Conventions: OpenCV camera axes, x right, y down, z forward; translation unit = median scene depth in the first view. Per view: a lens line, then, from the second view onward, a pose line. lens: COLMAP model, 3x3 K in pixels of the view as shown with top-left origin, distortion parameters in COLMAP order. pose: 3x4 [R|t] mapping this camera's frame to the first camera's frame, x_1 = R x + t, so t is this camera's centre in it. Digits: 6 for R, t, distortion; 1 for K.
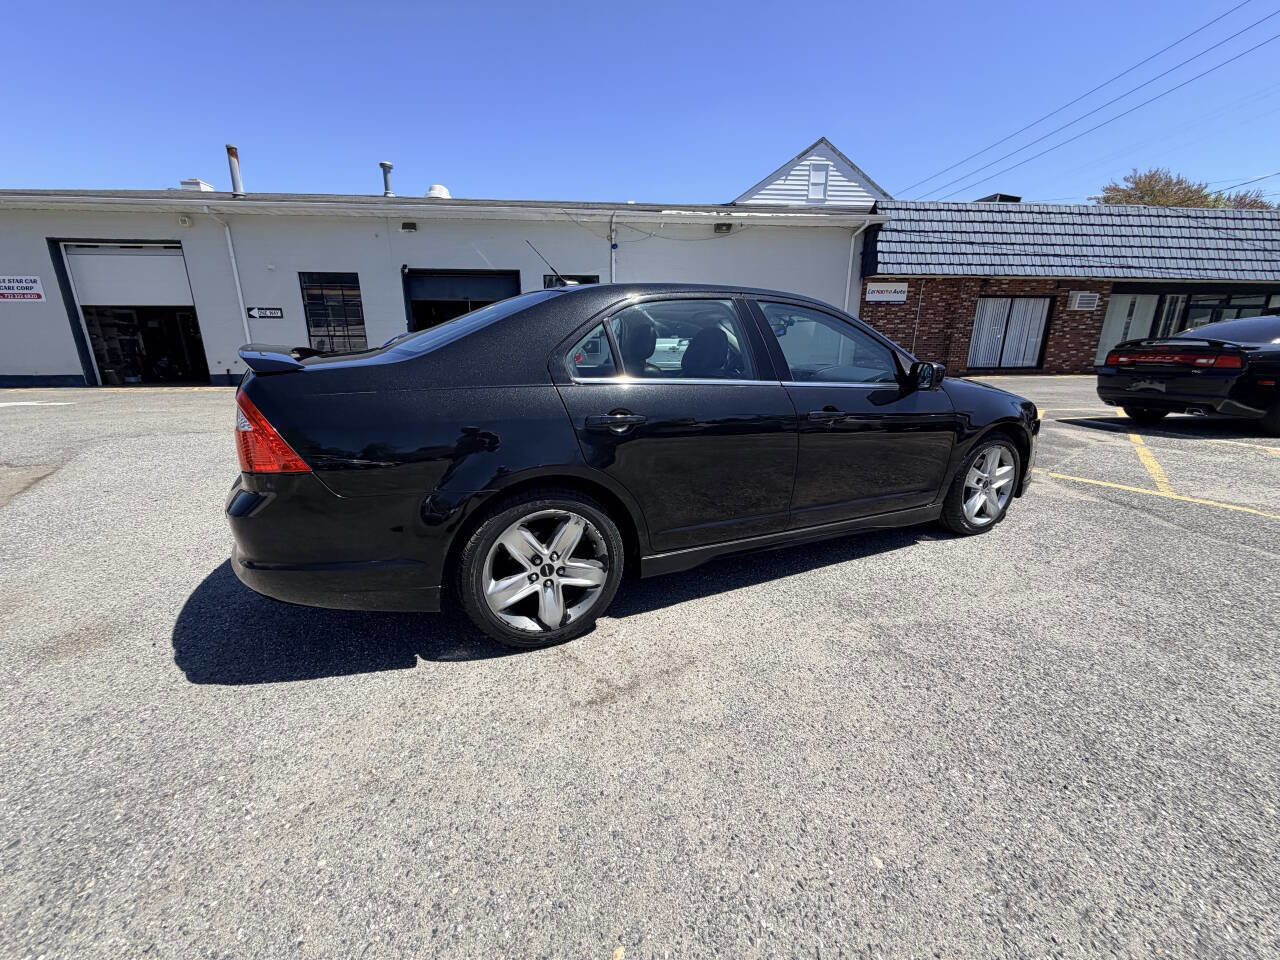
lens RADIAL K [[508.2, 0, 638.7], [0, 508.2, 479.6], [0, 0, 1]] dist [0.000277, -0.000143]
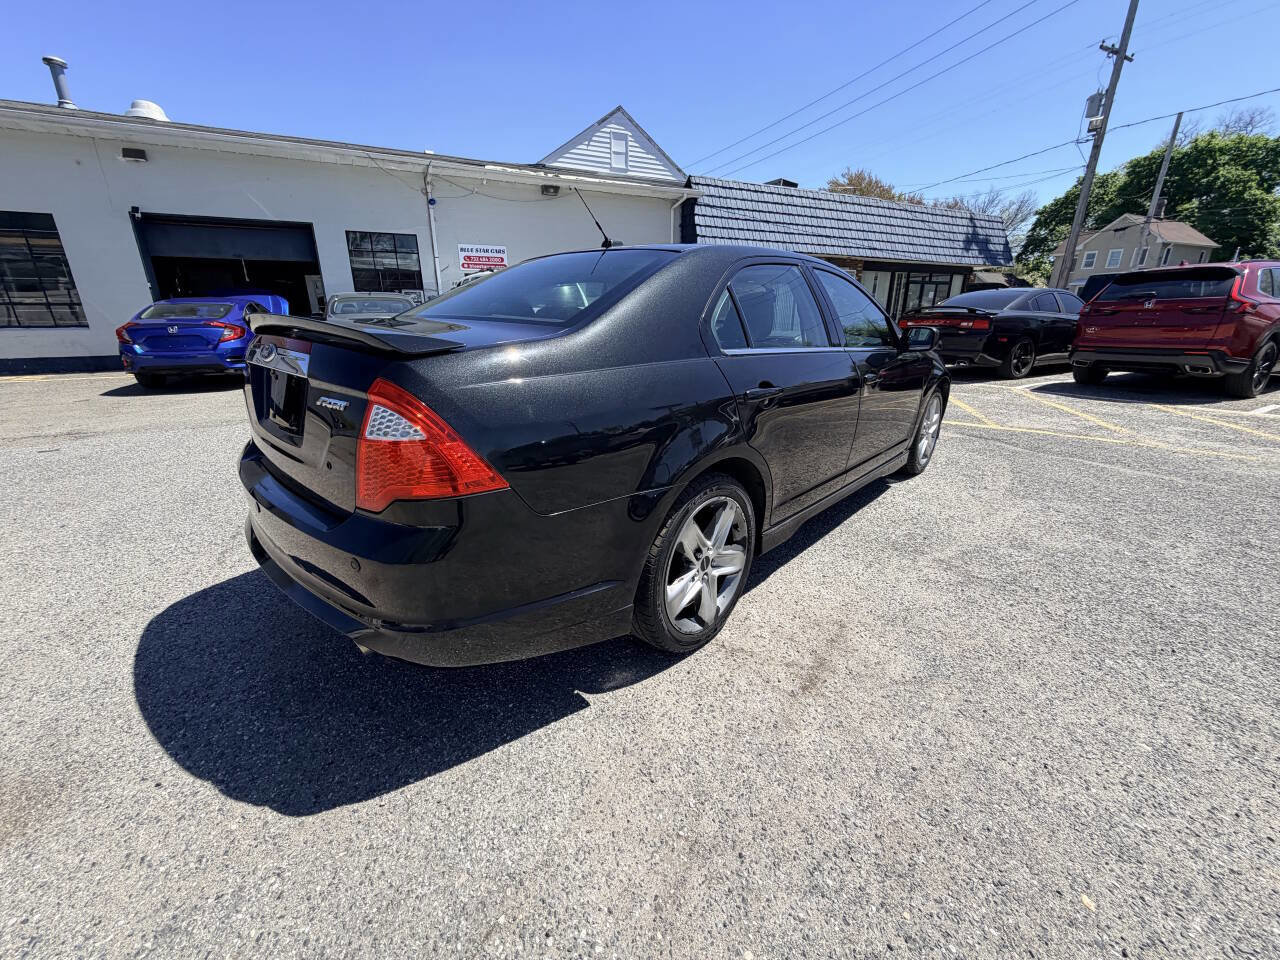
lens RADIAL K [[508.5, 0, 638.4], [0, 508.5, 479.0], [0, 0, 1]] dist [-0.000094, 0.000125]
pose [[0.927720, -0.120205, 0.353392, -0.090048], [0.100958, 0.992247, 0.072474, -0.007632], [-0.359364, -0.031558, 0.932664, 0.029815]]
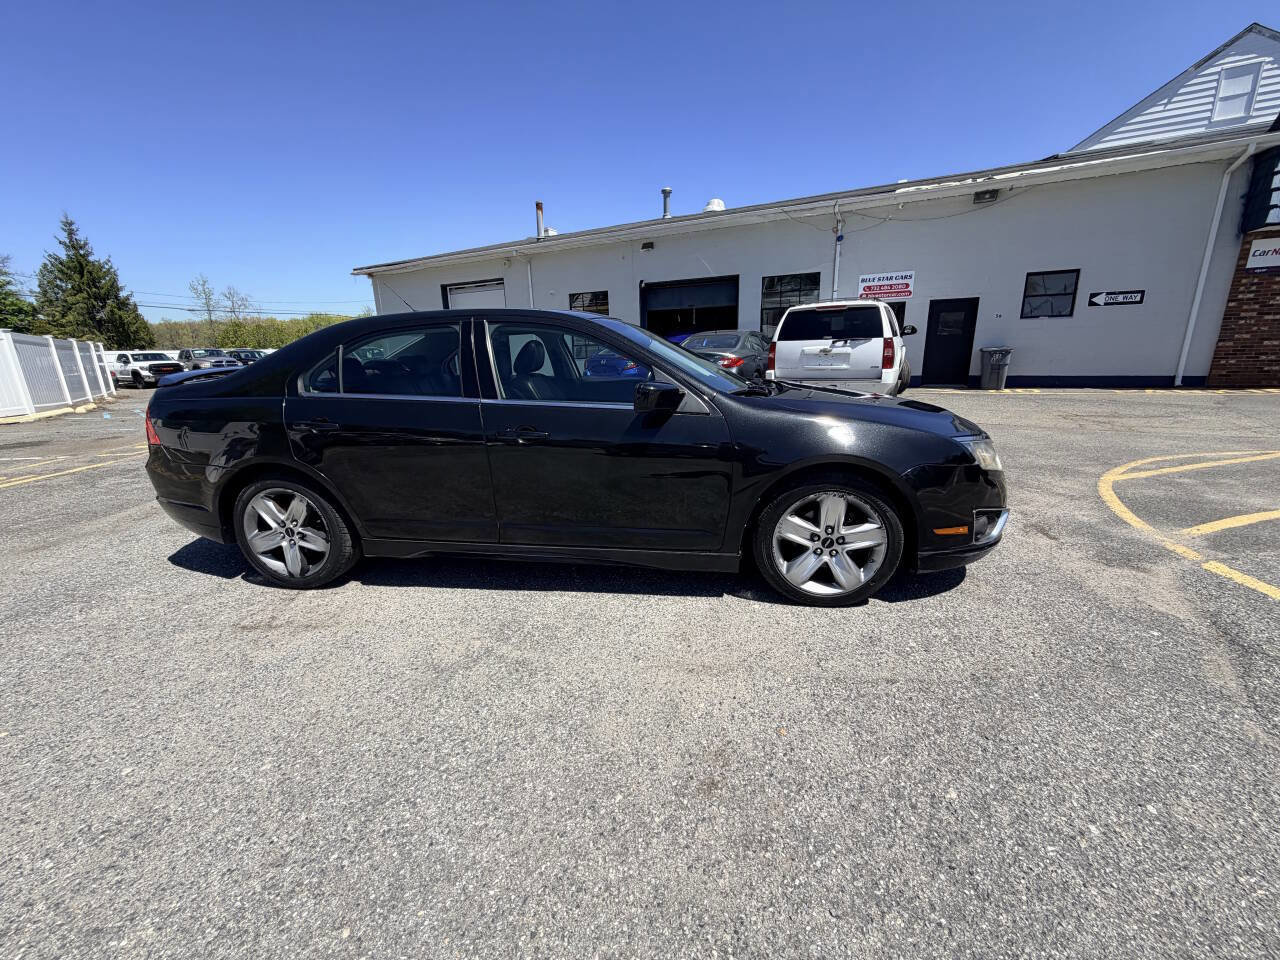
lens RADIAL K [[508.2, 0, 638.7], [0, 508.2, 479.6], [0, 0, 1]] dist [0.000277, -0.000143]
pose [[0.837501, 0.115960, -0.533990, 0.198634], [-0.116183, 0.992668, 0.033346, -0.017512], [0.533941, 0.034113, 0.844833, 0.051985]]
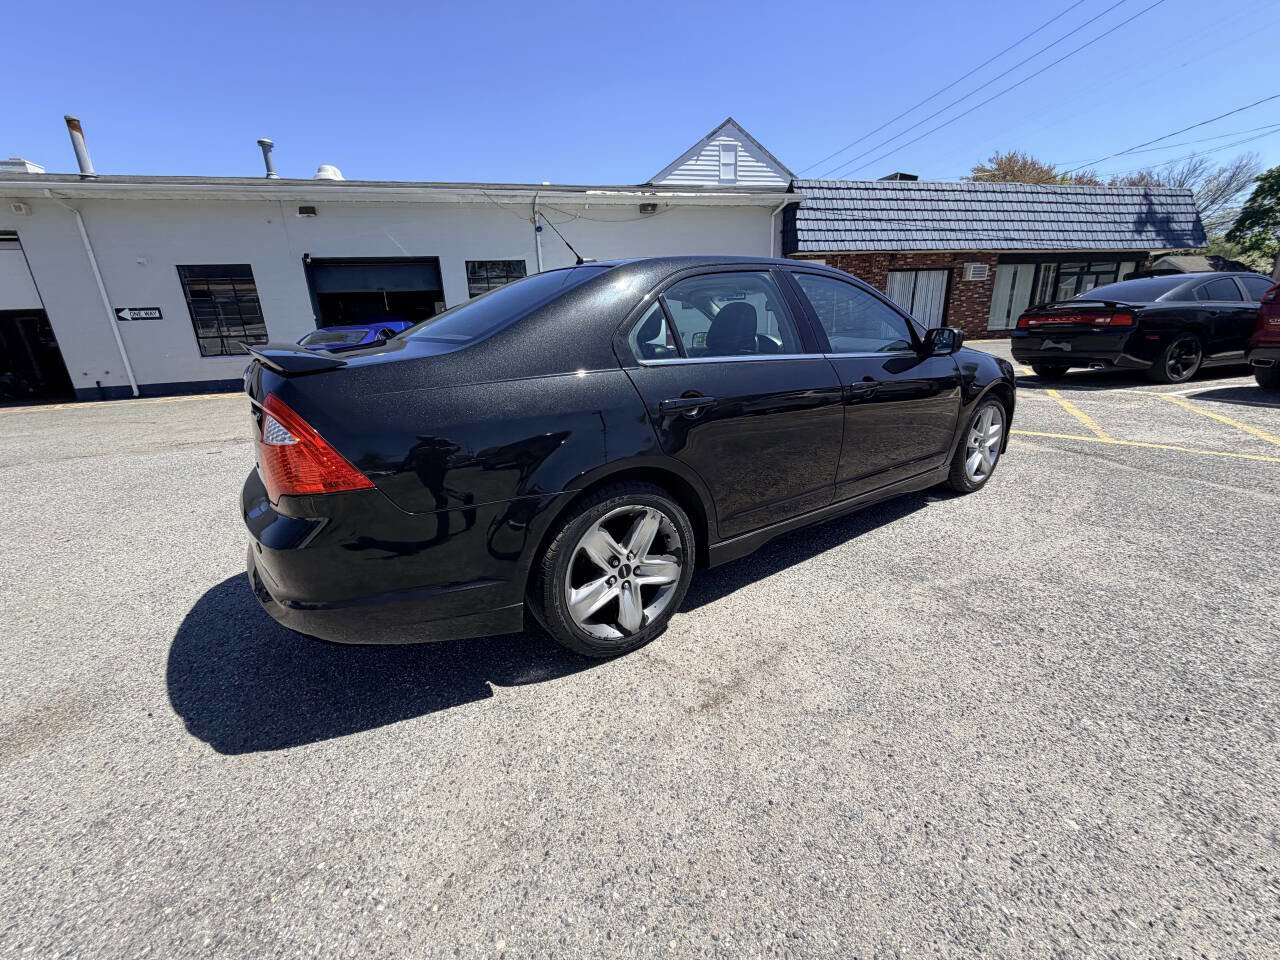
lens RADIAL K [[508.5, 0, 638.4], [0, 508.5, 479.0], [0, 0, 1]] dist [-0.000094, 0.000125]
pose [[0.986192, -0.087433, 0.140645, -0.040989], [0.083887, 0.995994, 0.030960, -0.002259], [-0.142789, -0.018734, 0.989576, 0.013180]]
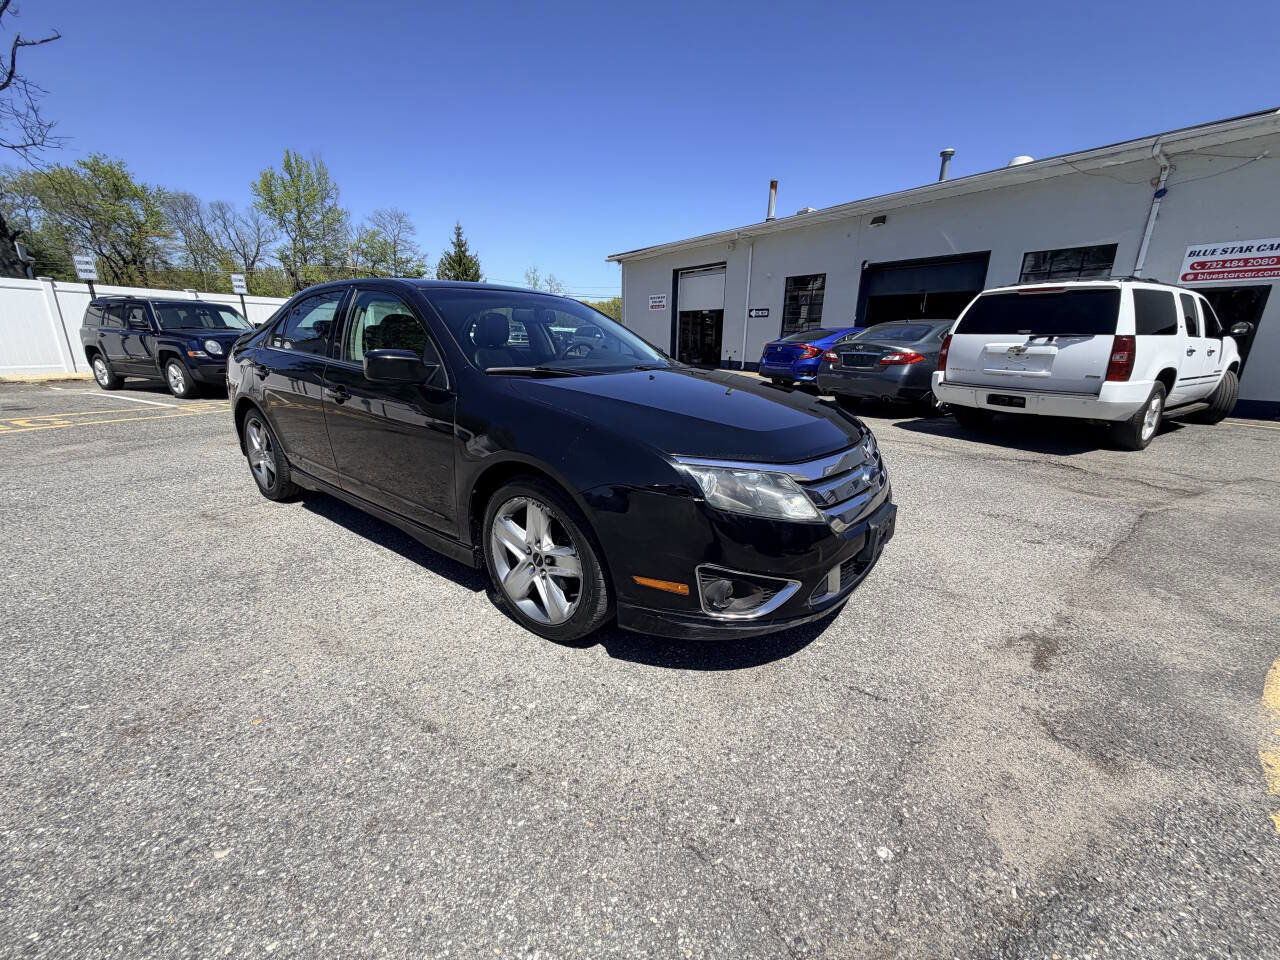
lens RADIAL K [[508.2, 0, 638.7], [0, 508.2, 479.6], [0, 0, 1]] dist [0.000277, -0.000143]
pose [[0.465019, 0.251554, -0.848810, 0.294642], [-0.250246, 0.957030, 0.146529, -0.048459], [0.849196, 0.144273, 0.507988, 0.184258]]
